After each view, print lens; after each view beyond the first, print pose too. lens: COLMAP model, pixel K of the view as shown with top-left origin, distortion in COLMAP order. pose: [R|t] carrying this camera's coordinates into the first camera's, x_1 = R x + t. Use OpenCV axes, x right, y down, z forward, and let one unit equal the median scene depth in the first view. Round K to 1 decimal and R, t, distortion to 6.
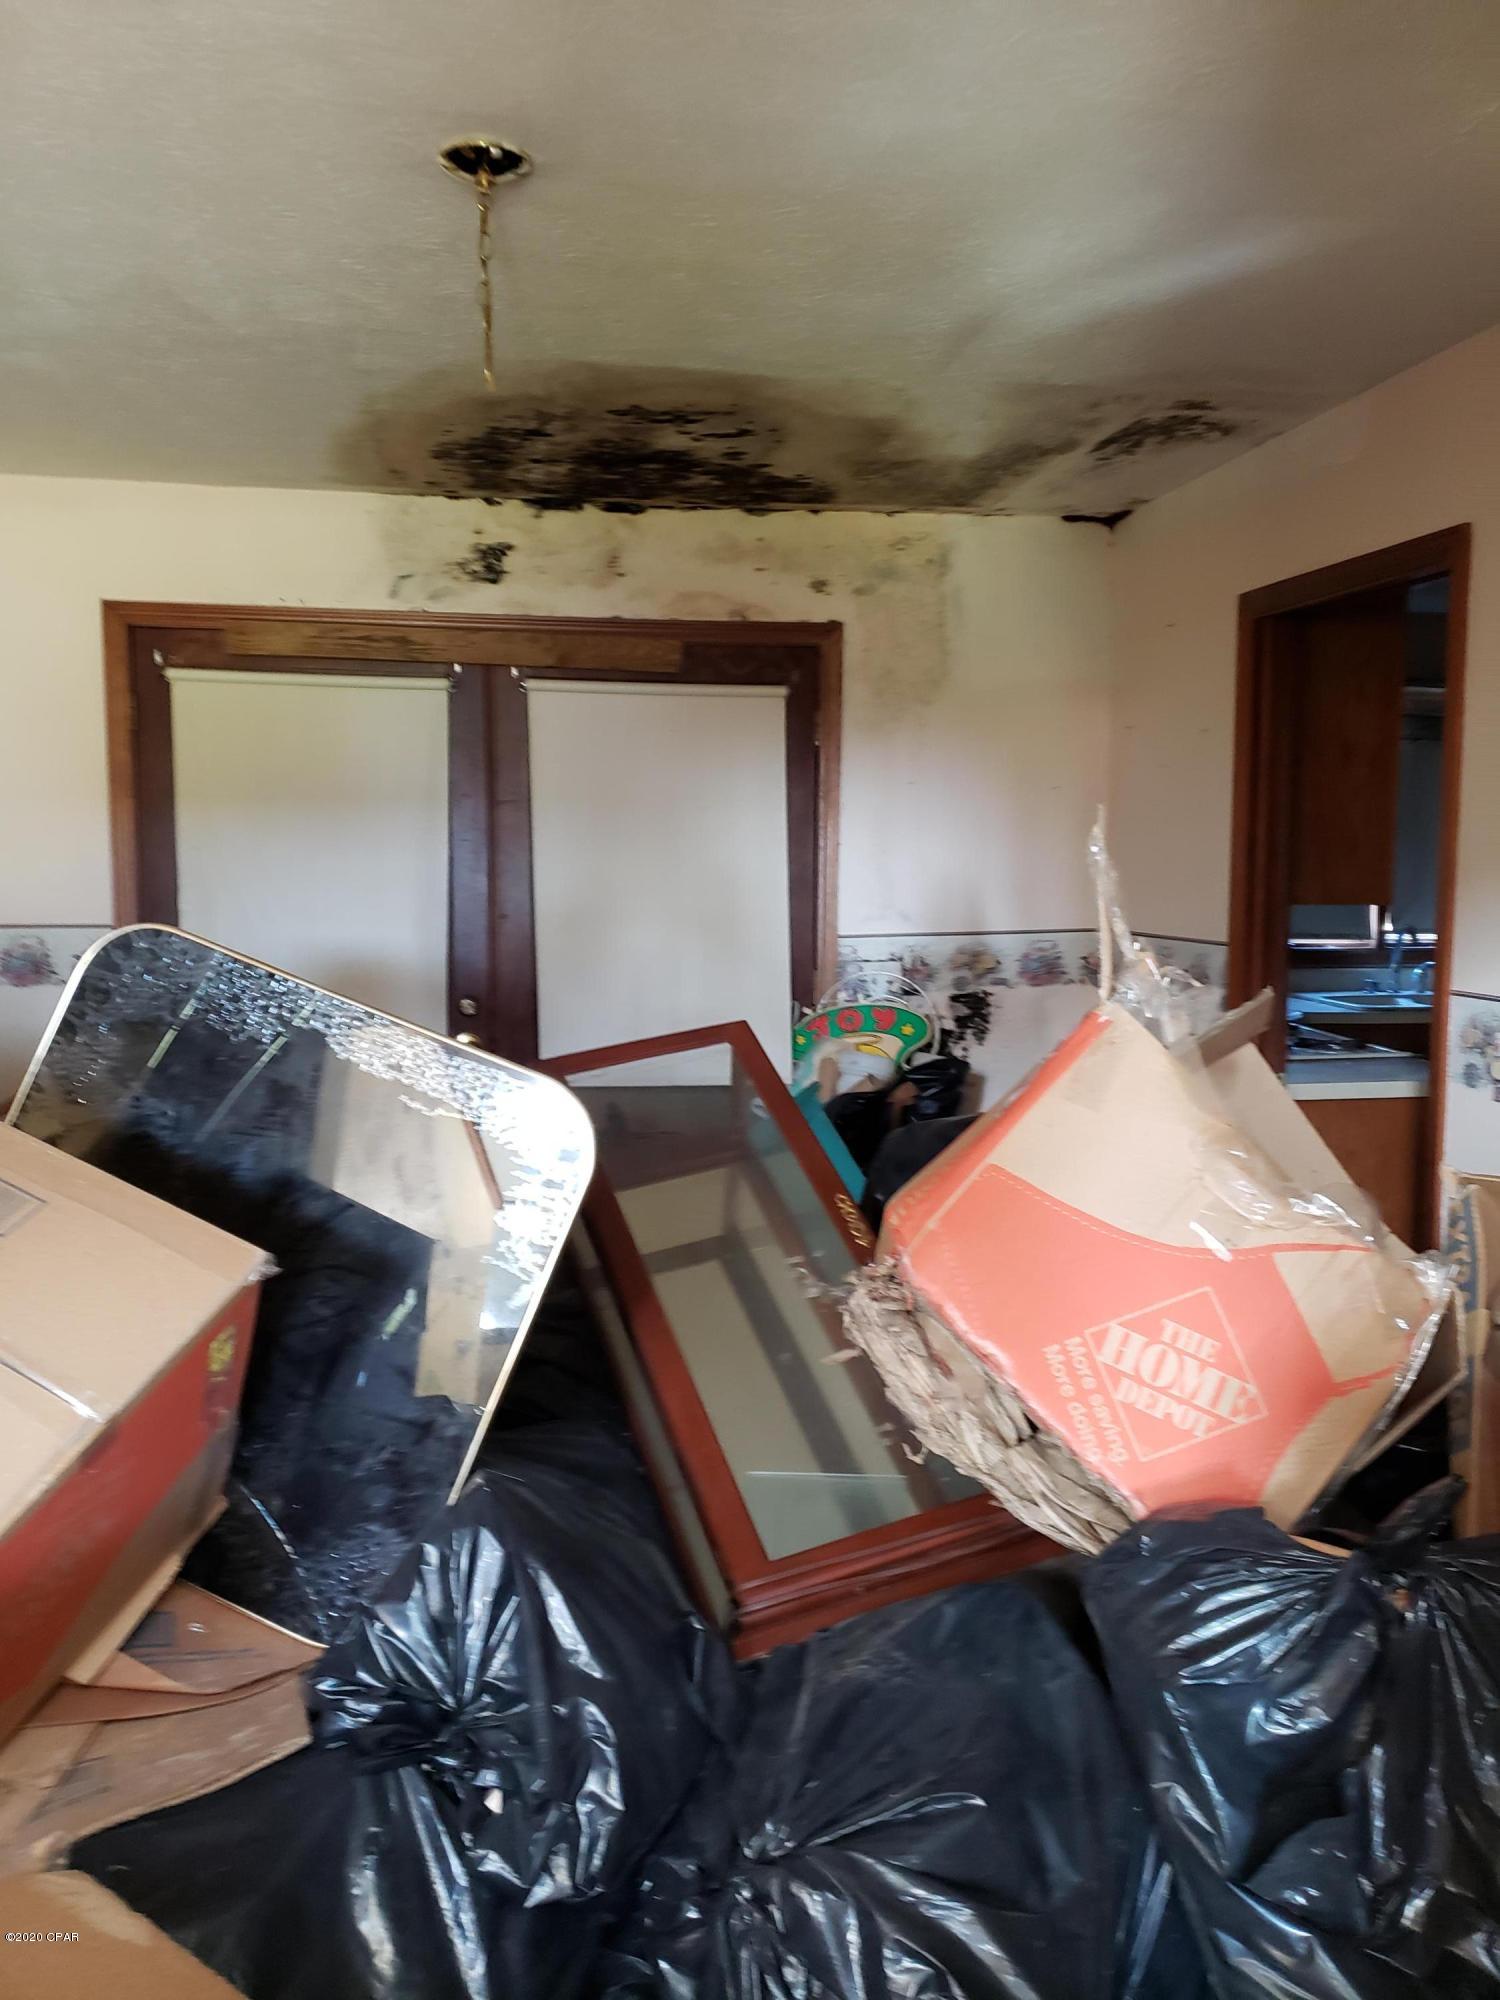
lens RADIAL K [[1572.3, 0, 747.7], [0, 1572.3, 990.6], [0, 0, 1]] dist [0.031862, 0.005664]
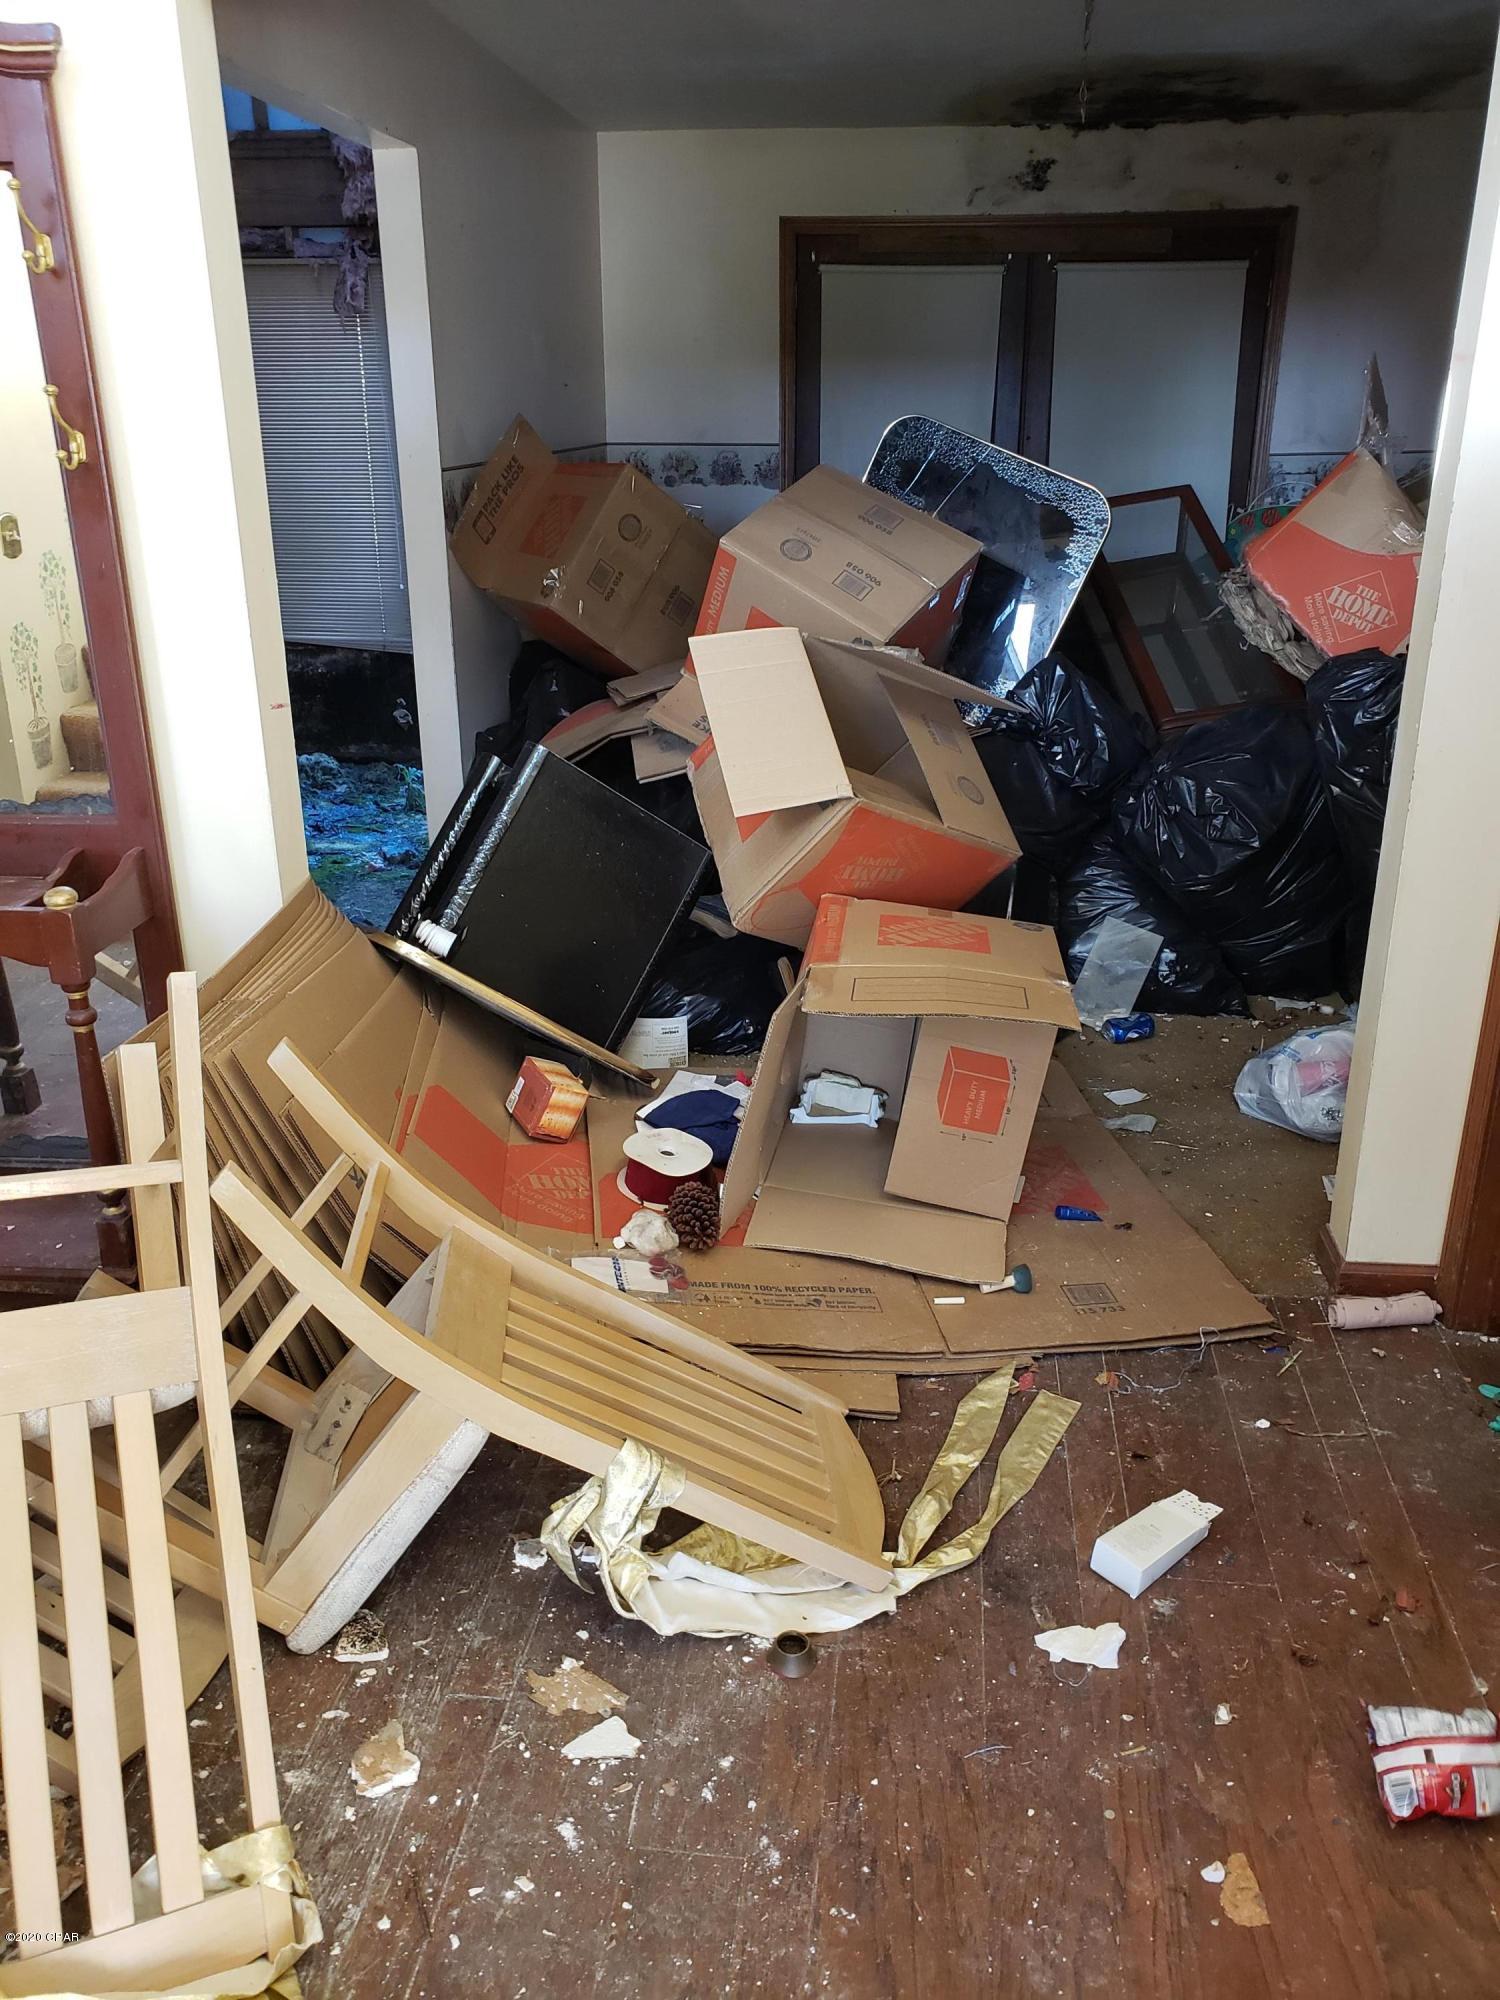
lens RADIAL K [[1538.9, 0, 750.0], [0, 1538.9, 969.7], [0, 0, 1]] dist [-0.041617, 0.106010]
pose [[0.960421, 0.090503, -0.263442, 0.016483], [-0.019443, 0.965222, 0.260709, 0.065966], [0.277875, -0.245268, 0.928778, -0.542610]]
